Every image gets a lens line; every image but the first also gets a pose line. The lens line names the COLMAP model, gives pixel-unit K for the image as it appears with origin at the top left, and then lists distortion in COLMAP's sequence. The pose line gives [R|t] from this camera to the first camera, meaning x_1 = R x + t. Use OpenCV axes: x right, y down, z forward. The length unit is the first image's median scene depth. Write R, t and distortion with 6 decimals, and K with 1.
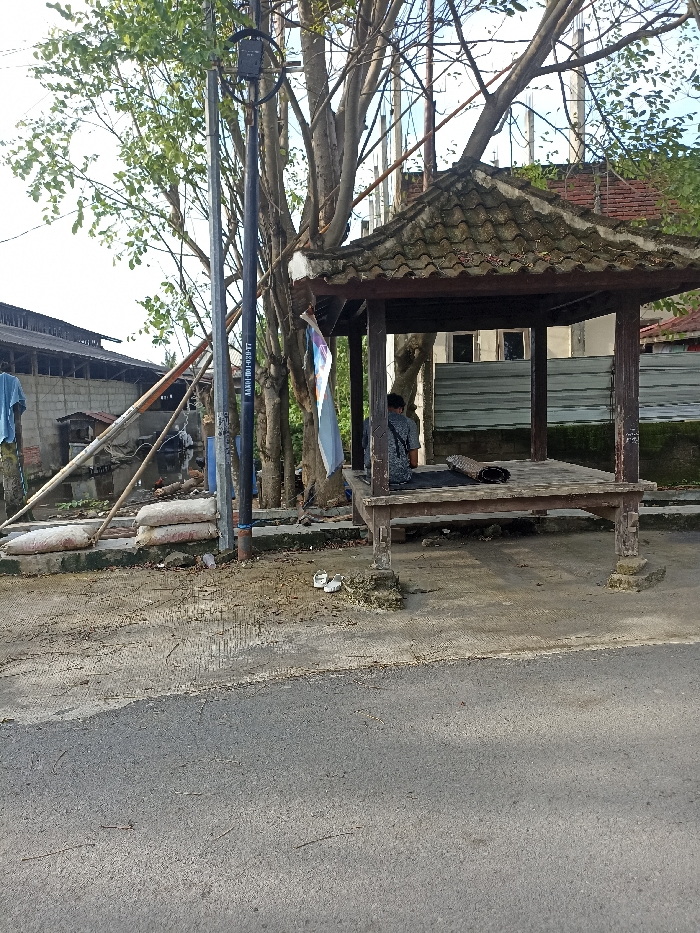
lens RADIAL K [[683.6, 0, 352.5], [0, 683.6, 459.5], [0, 0, 1]] dist [0.055052, -0.042734]
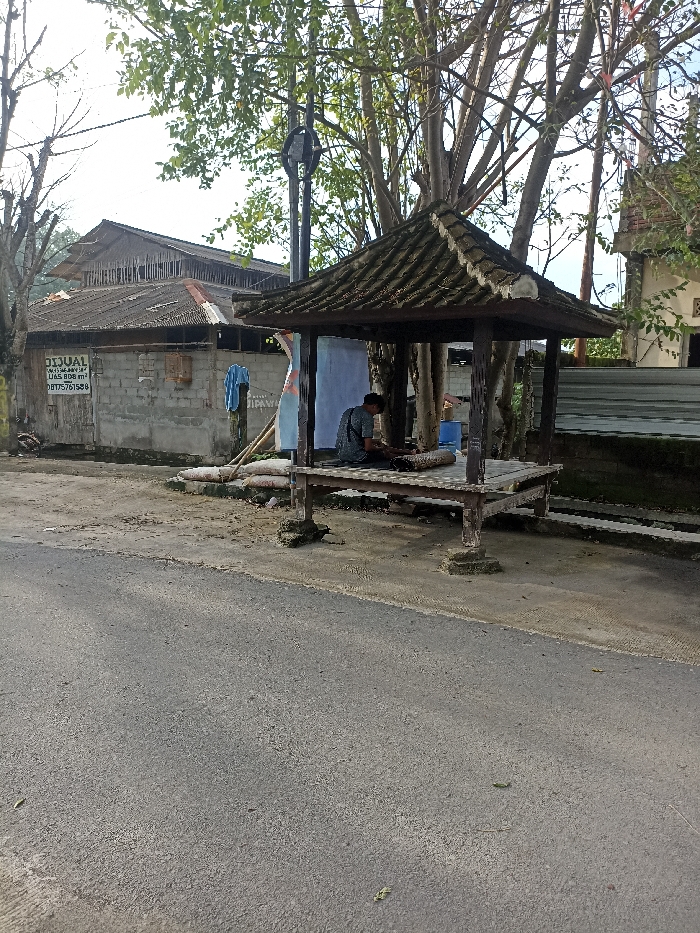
lens RADIAL K [[683.6, 0, 352.5], [0, 683.6, 459.5], [0, 0, 1]] dist [0.055052, -0.042734]
pose [[0.782349, 0.119984, -0.611174, 0.760705], [-0.111284, 0.992408, 0.052375, -0.030915], [0.612818, 0.027038, 0.789762, -0.003085]]
